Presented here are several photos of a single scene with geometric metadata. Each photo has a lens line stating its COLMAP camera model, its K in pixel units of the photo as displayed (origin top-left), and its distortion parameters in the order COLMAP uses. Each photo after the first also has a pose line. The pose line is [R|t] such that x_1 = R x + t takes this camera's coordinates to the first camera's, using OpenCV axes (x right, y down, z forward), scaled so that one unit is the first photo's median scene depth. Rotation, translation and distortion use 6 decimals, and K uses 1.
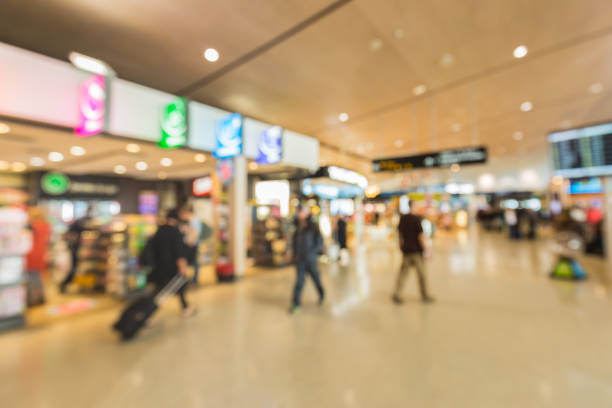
lens RADIAL K [[457.3, 0, 306.0], [0, 457.3, 204.0], [0, 0, 1]] dist [-0.042979, 0.000604]
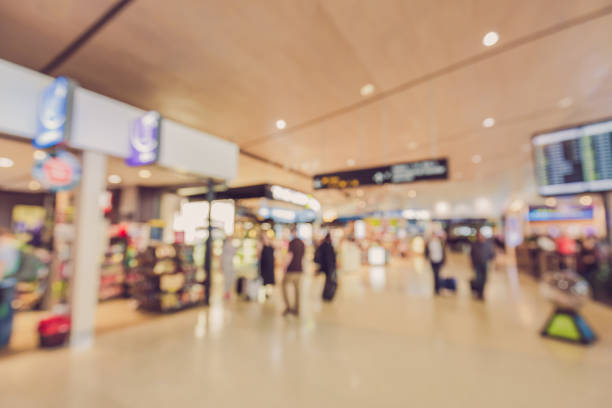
lens RADIAL K [[418.6, 0, 306.0], [0, 418.6, 204.0], [0, 0, 1]] dist [-0.002117, 0.000096]
pose [[0.997573, 0.018697, 0.067074, 0.080212], [-0.014750, 0.998157, -0.058869, 0.002089], [-0.068051, 0.057737, 0.996010, 0.231878]]
